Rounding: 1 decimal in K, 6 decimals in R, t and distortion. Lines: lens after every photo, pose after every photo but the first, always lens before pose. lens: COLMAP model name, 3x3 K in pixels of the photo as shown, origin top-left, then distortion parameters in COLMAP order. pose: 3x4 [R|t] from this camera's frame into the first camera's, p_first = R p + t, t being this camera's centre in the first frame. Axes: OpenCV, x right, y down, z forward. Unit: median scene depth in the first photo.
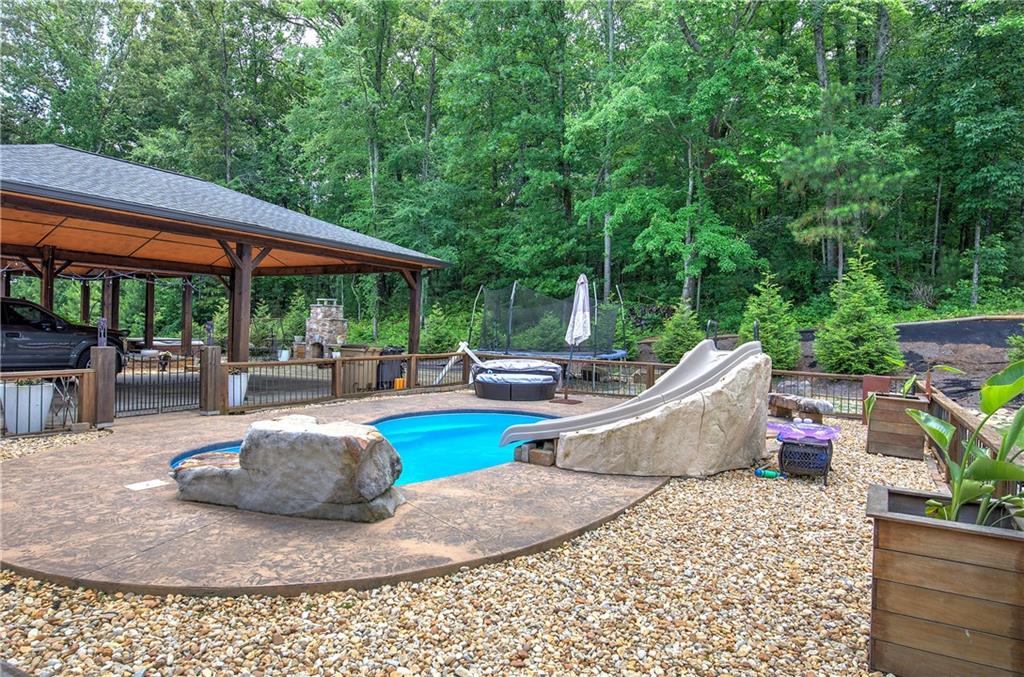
lens RADIAL K [[708.9, 0, 512.0], [0, 708.9, 338.5], [0, 0, 1]] dist [0.011820, 0.001352]
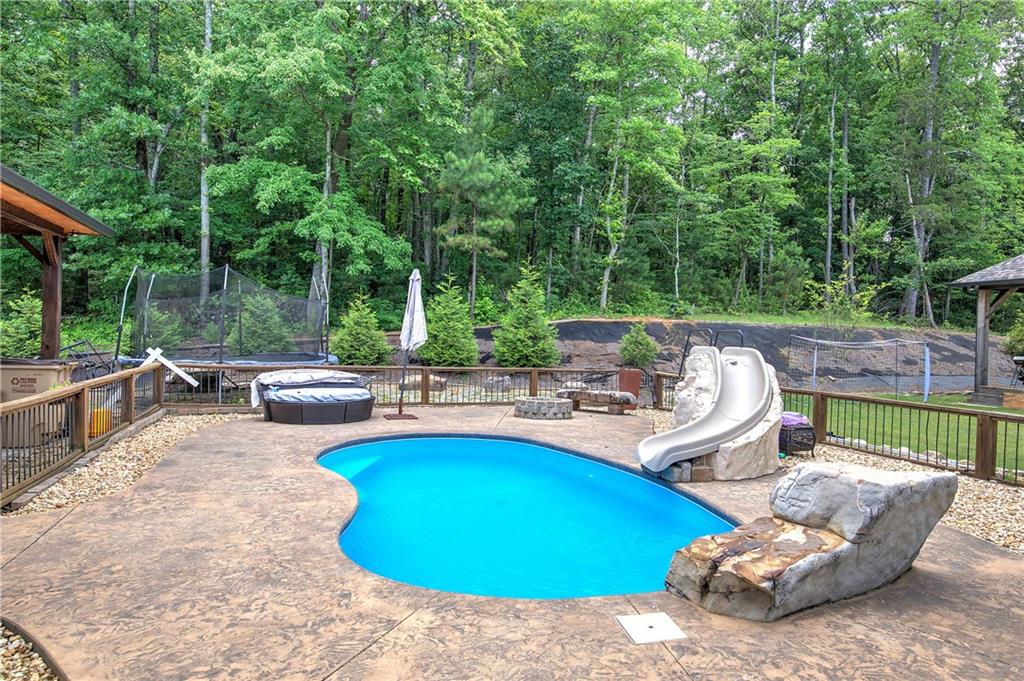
lens RADIAL K [[708.9, 0, 512.0], [0, 708.9, 340.5], [0, 0, 1]] dist [0.011820, 0.001352]
pose [[0.576111, -0.016391, 0.817207, -0.490668], [-0.000403, 0.999793, 0.020338, -0.018595], [-0.817372, -0.012046, 0.575985, 0.356892]]
